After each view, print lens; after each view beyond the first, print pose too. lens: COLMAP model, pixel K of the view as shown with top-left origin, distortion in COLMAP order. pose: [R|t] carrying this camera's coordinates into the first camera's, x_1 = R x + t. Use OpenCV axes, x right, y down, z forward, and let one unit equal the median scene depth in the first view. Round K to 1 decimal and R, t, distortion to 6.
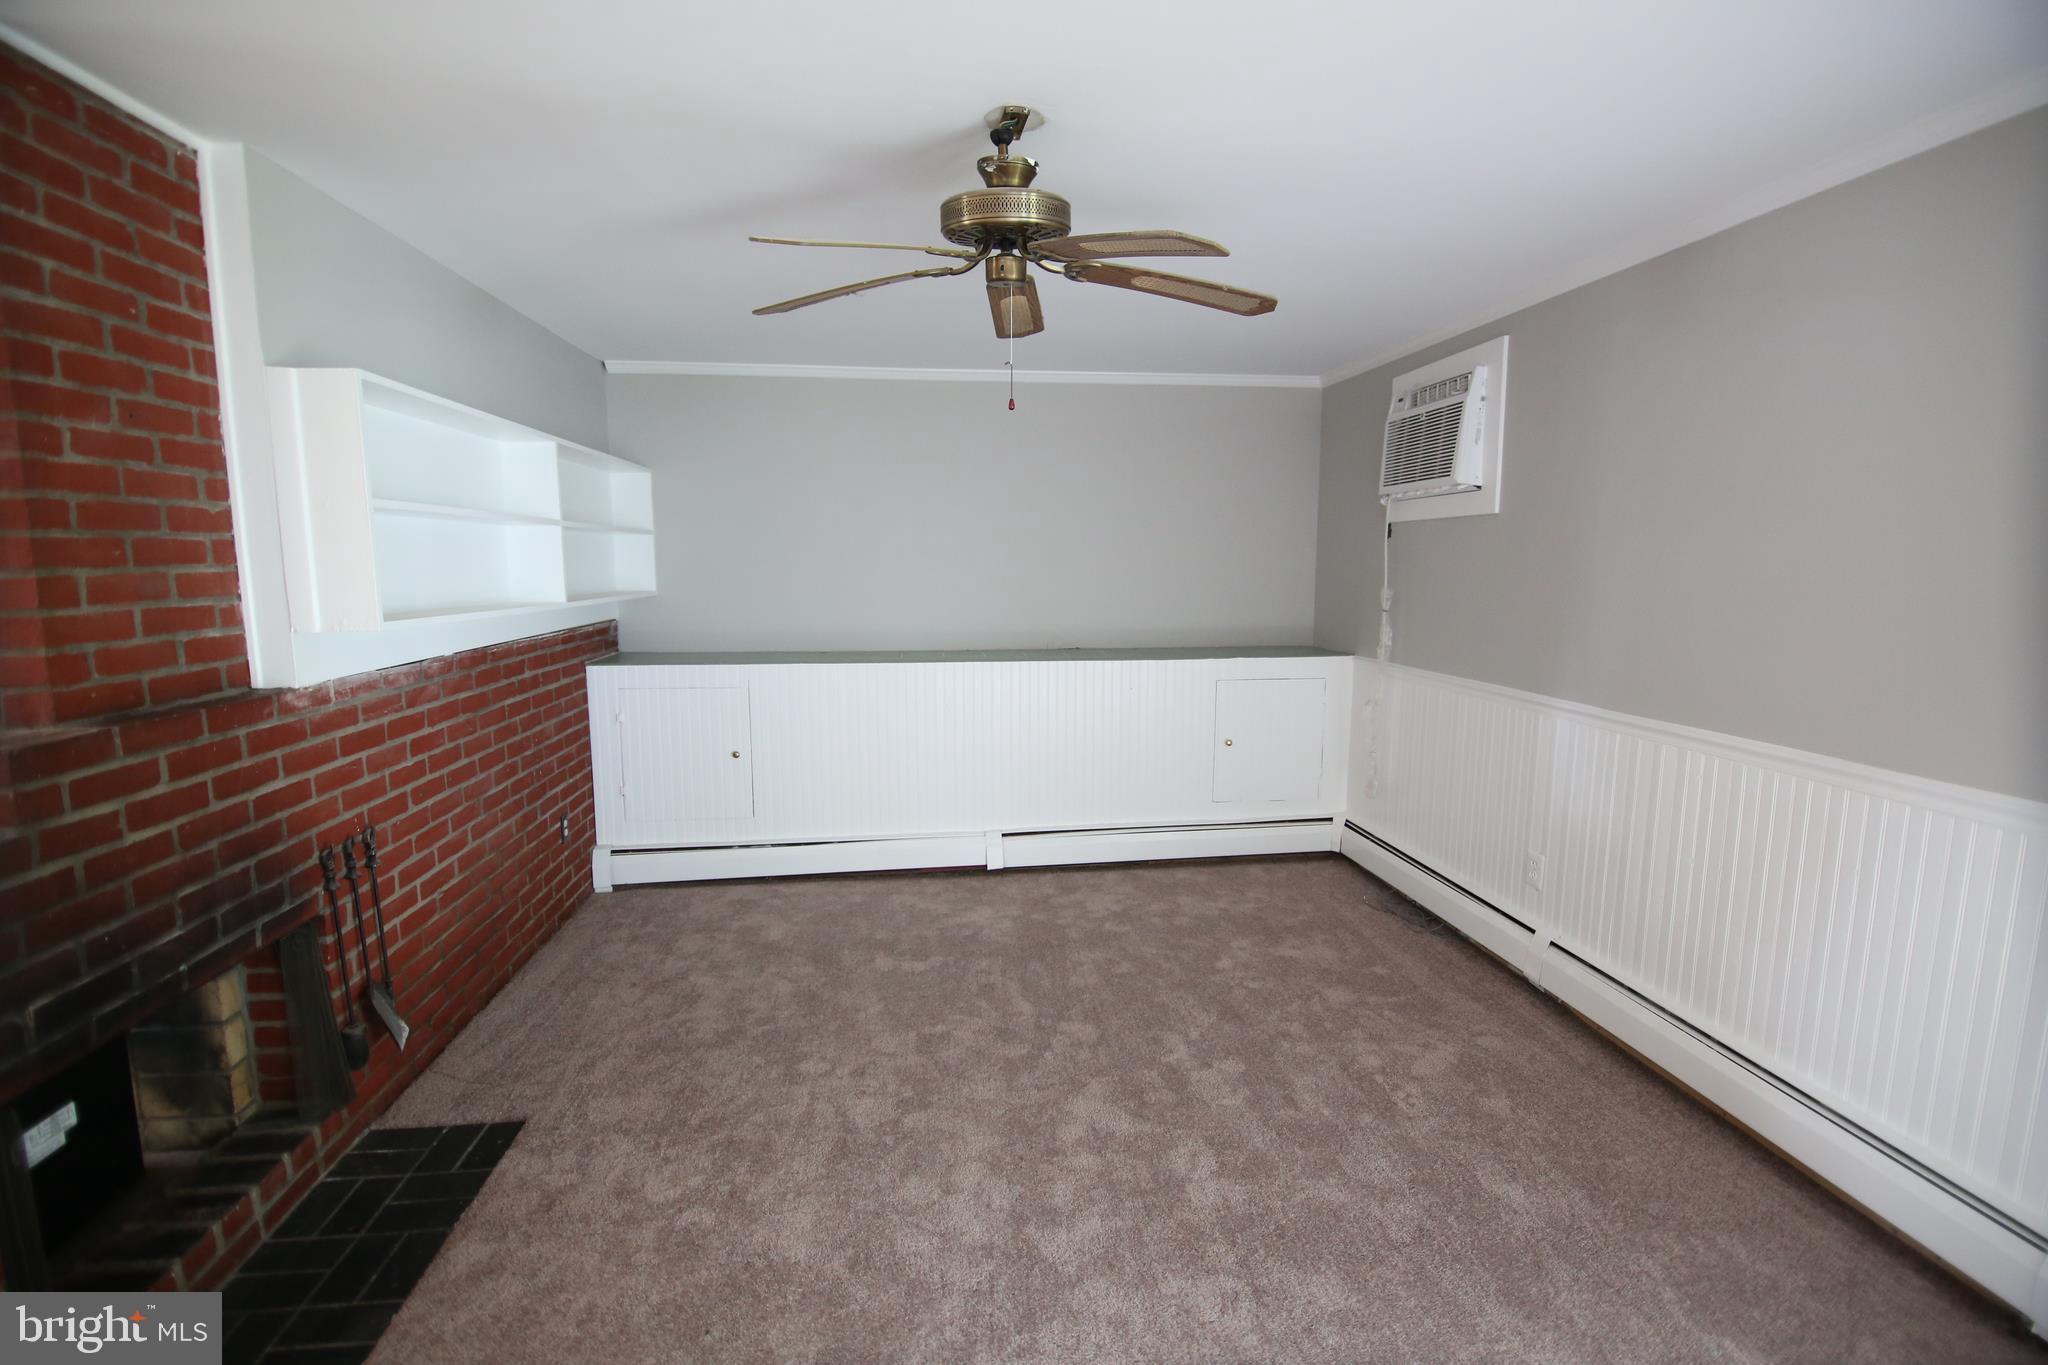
lens RADIAL K [[913.8, 0, 1021.4], [0, 913.8, 674.2], [0, 0, 1]] dist [-0.003181, -0.009878]
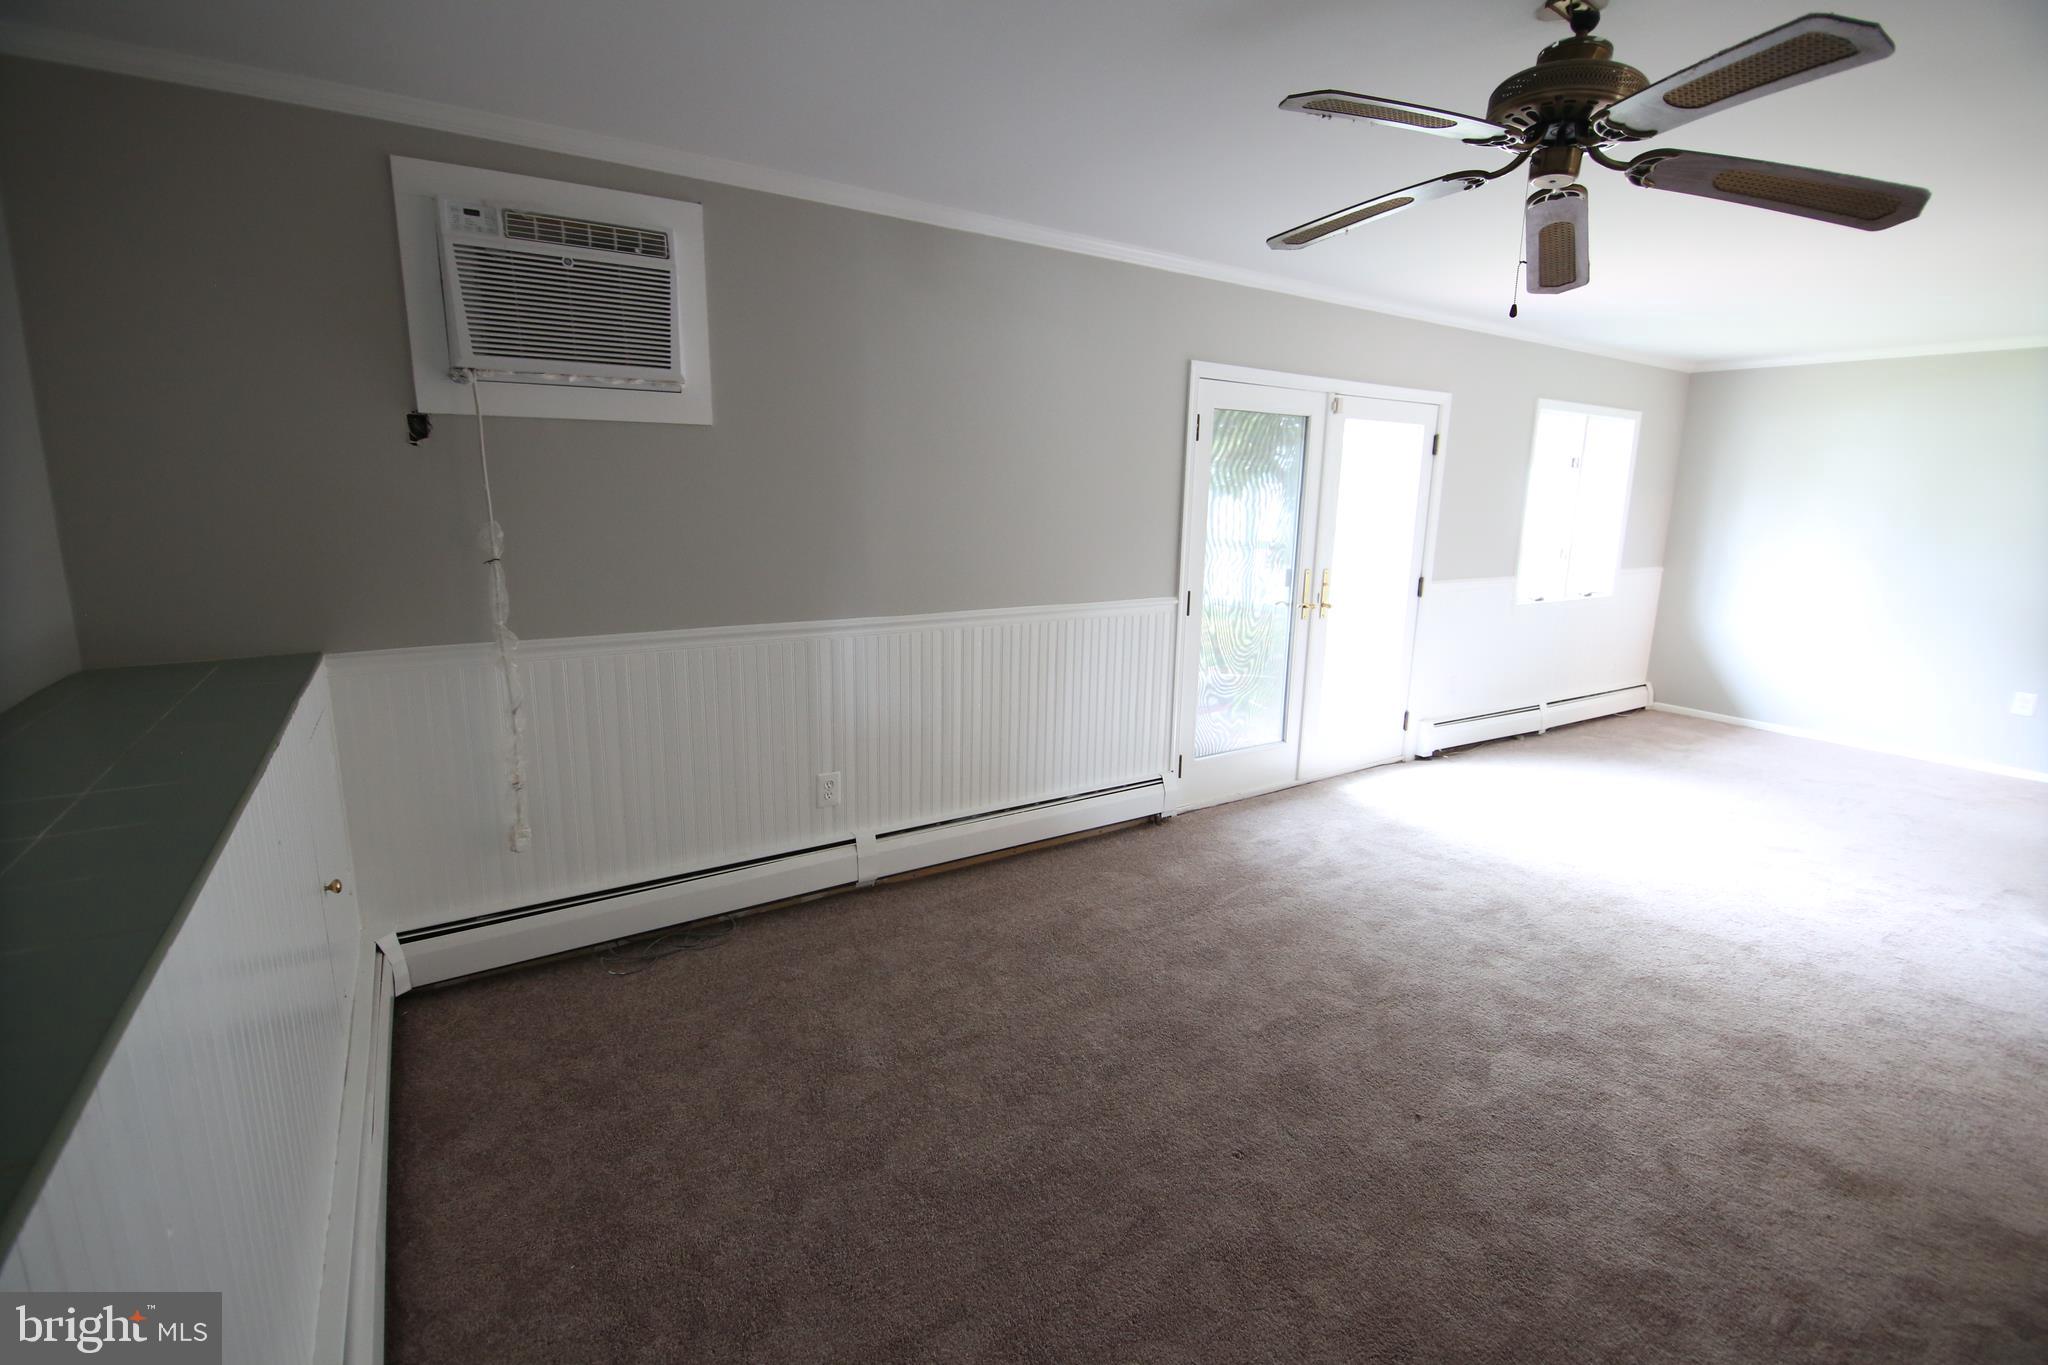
lens RADIAL K [[913.8, 0, 1021.4], [0, 913.8, 674.2], [0, 0, 1]] dist [-0.003181, -0.009878]
pose [[-0.439092, -0.179620, 0.880304, -0.543409], [0.098196, 0.964347, 0.245748, -0.186946], [-0.893060, 0.194348, -0.405799, 1.579885]]
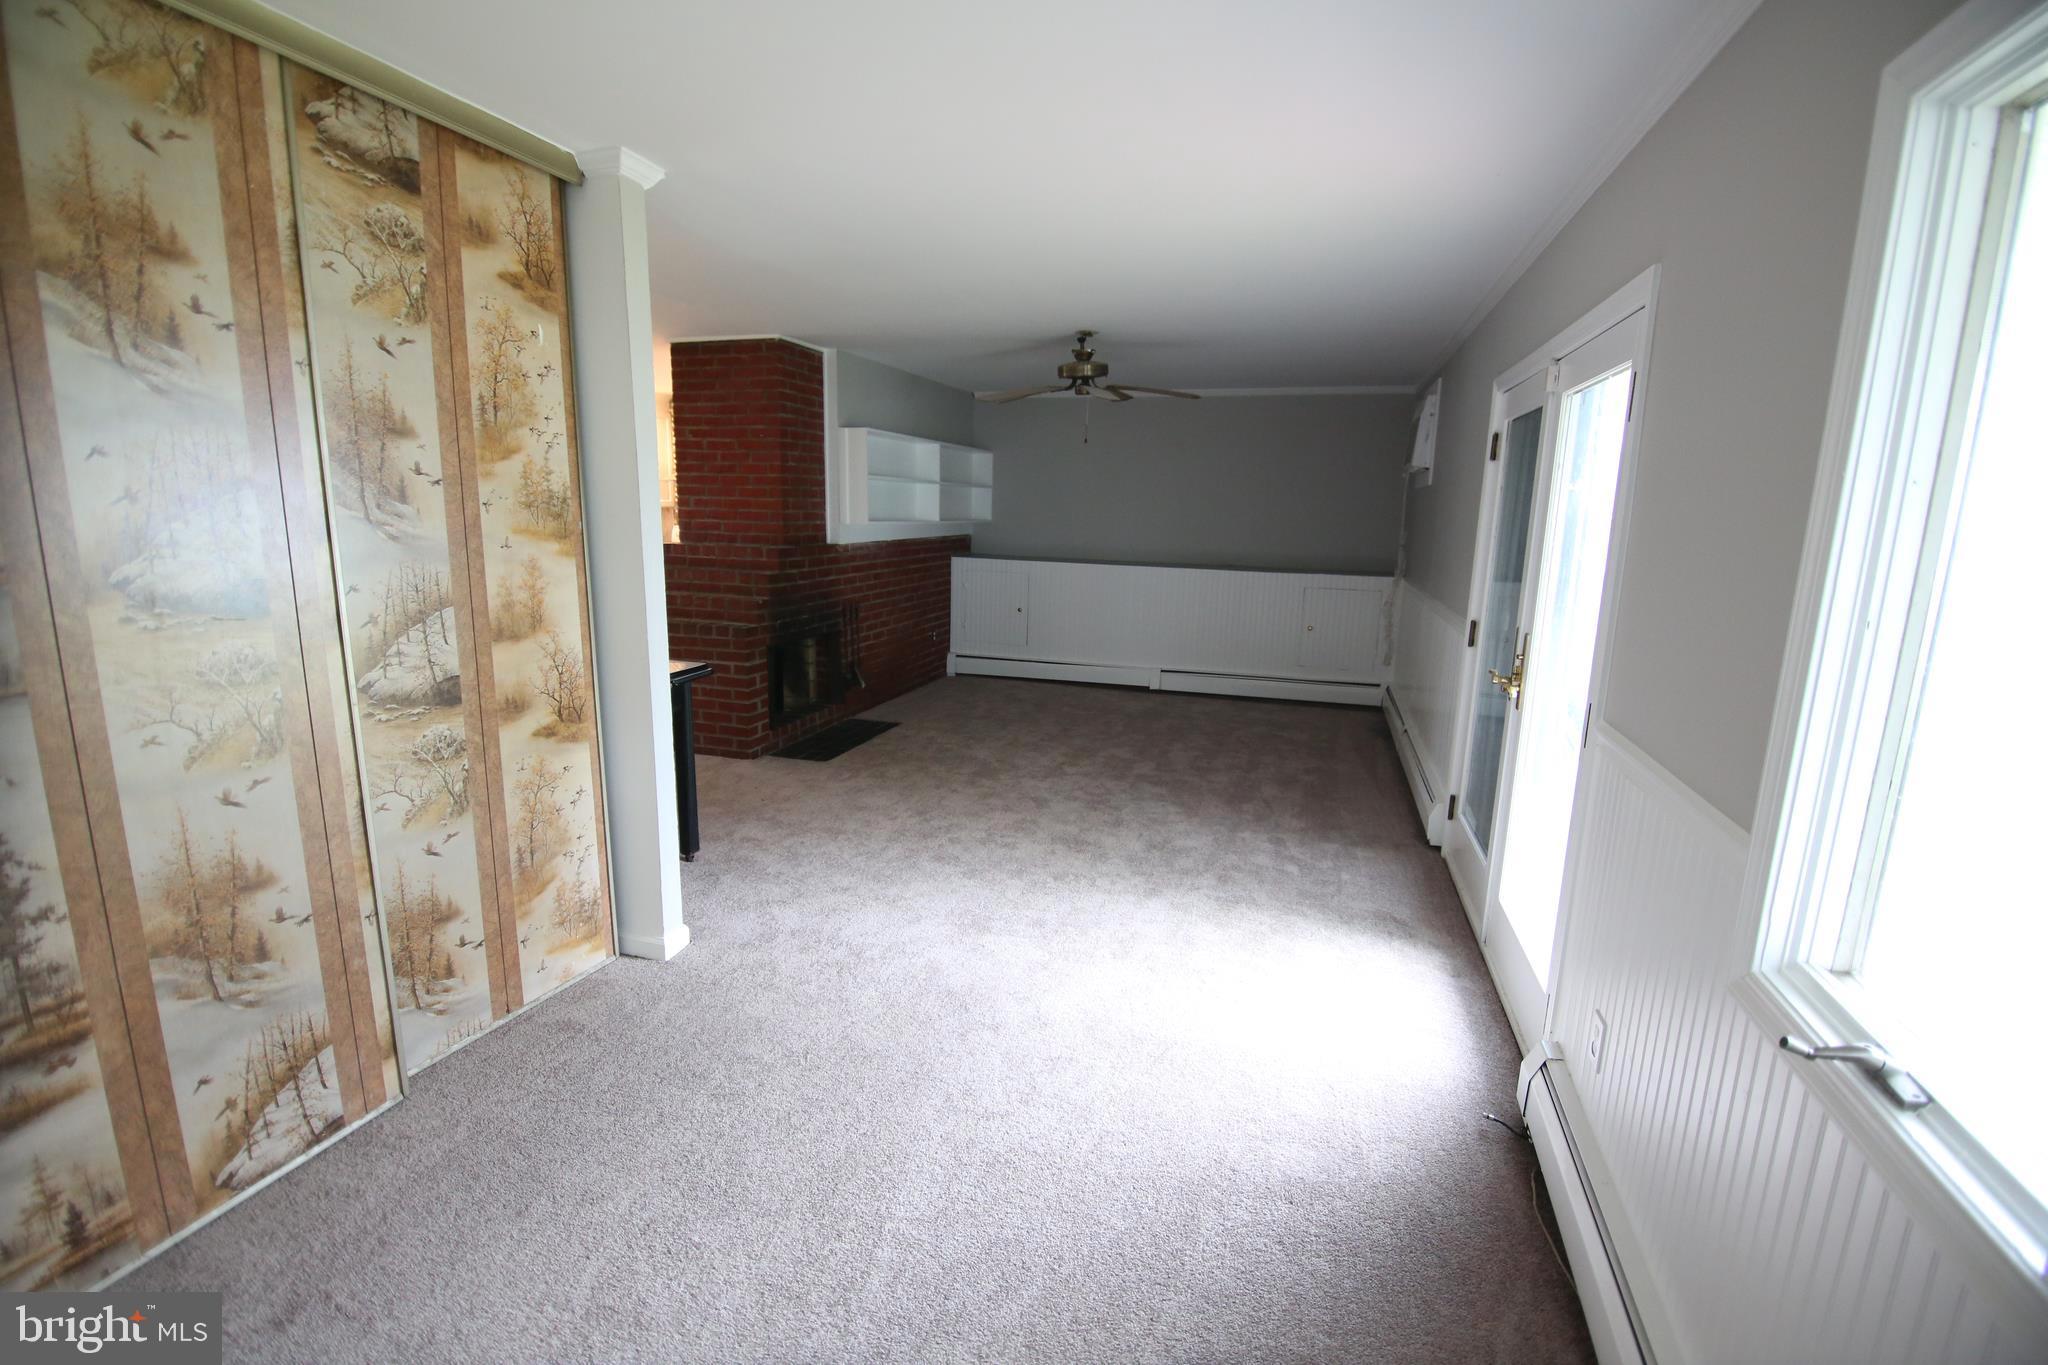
lens RADIAL K [[913.8, 0, 1021.4], [0, 913.8, 674.2], [0, 0, 1]] dist [-0.003181, -0.009878]
pose [[0.908666, 0.101380, -0.405029, 0.764284], [-0.079349, 0.994325, 0.070866, 0.147590], [0.409915, -0.032255, 0.911553, -1.161021]]
